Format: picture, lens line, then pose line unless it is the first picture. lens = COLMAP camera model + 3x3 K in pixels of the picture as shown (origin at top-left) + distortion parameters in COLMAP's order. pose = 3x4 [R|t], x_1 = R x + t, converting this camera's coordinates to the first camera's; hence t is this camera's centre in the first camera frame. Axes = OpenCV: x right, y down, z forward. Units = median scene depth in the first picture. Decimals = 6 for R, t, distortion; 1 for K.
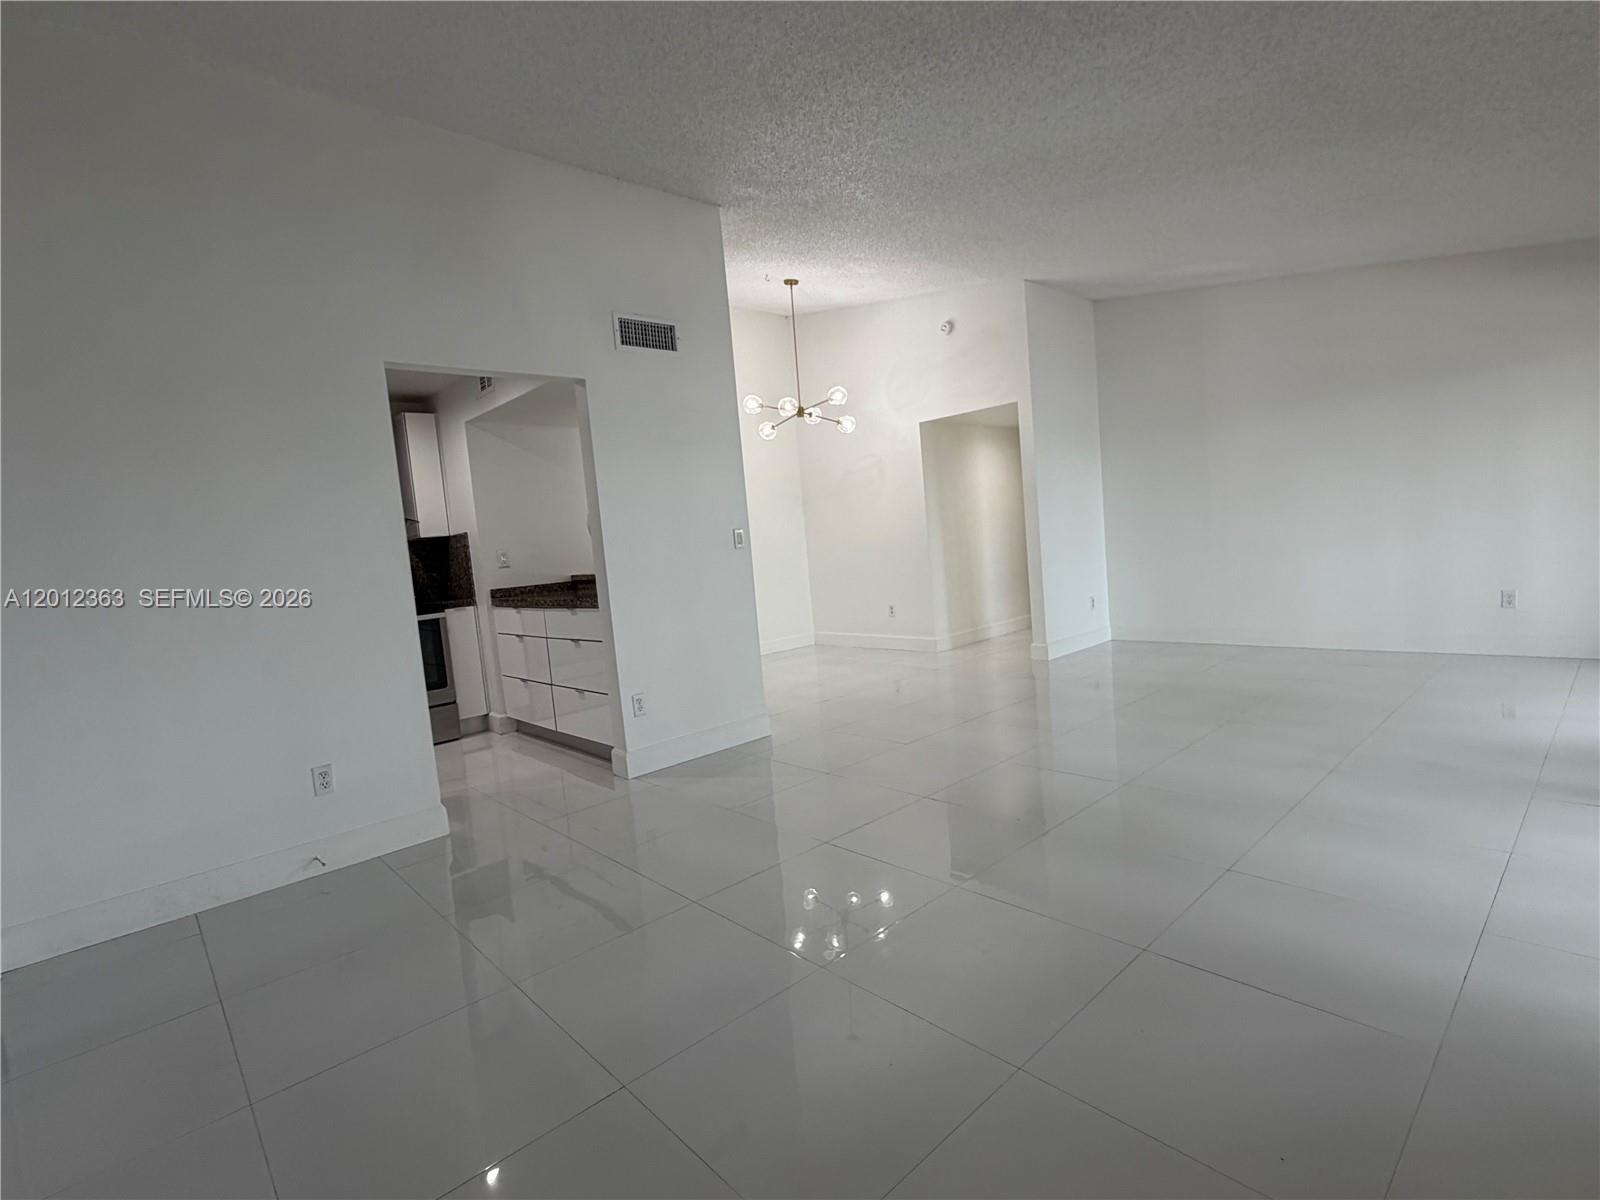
lens RADIAL K [[764.6, 0, 800.0], [0, 764.6, 600.0], [0, 0, 1]] dist [0.000010, -0.000002]
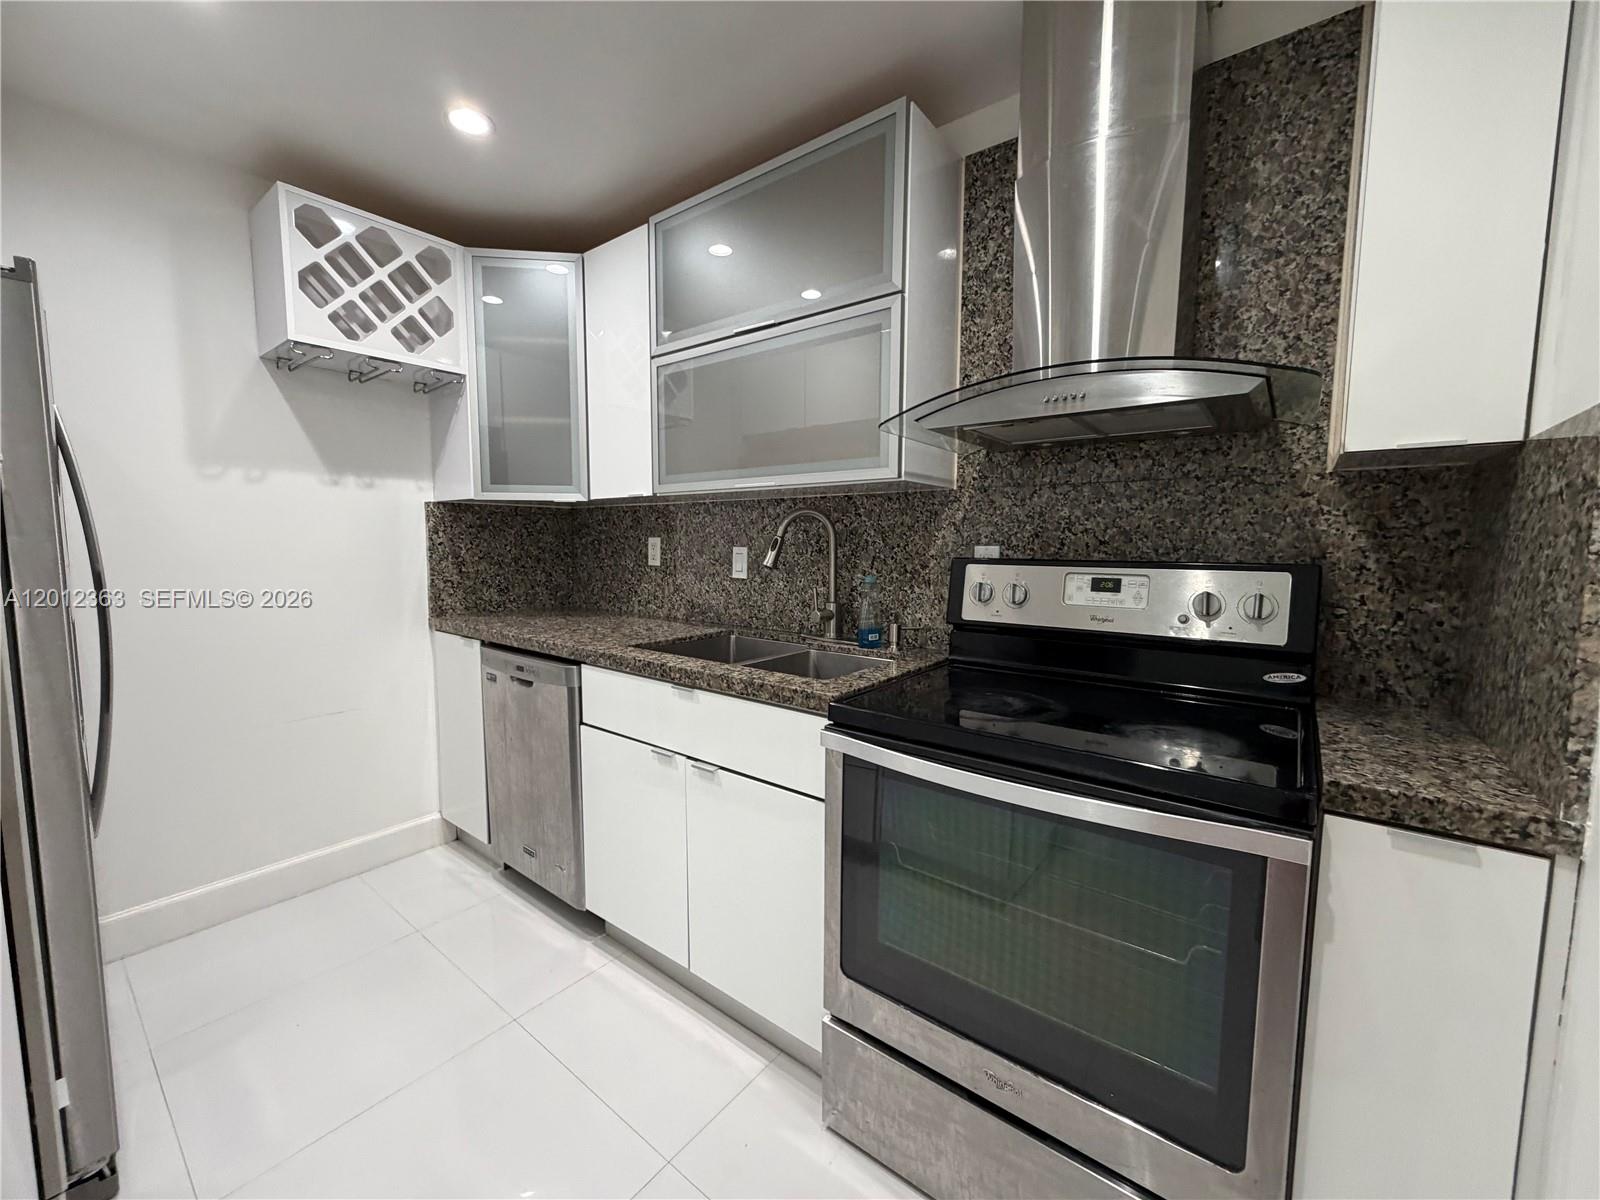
lens RADIAL K [[633.3, 0, 800.0], [0, 633.3, 600.0], [0, 0, 1]] dist [-0.000537, -0.000148]
pose [[0.161453, 0.178659, -0.970574, -0.275206], [-0.103040, 0.981153, 0.163466, -0.043455], [0.981486, 0.073616, 0.176819, 0.676904]]
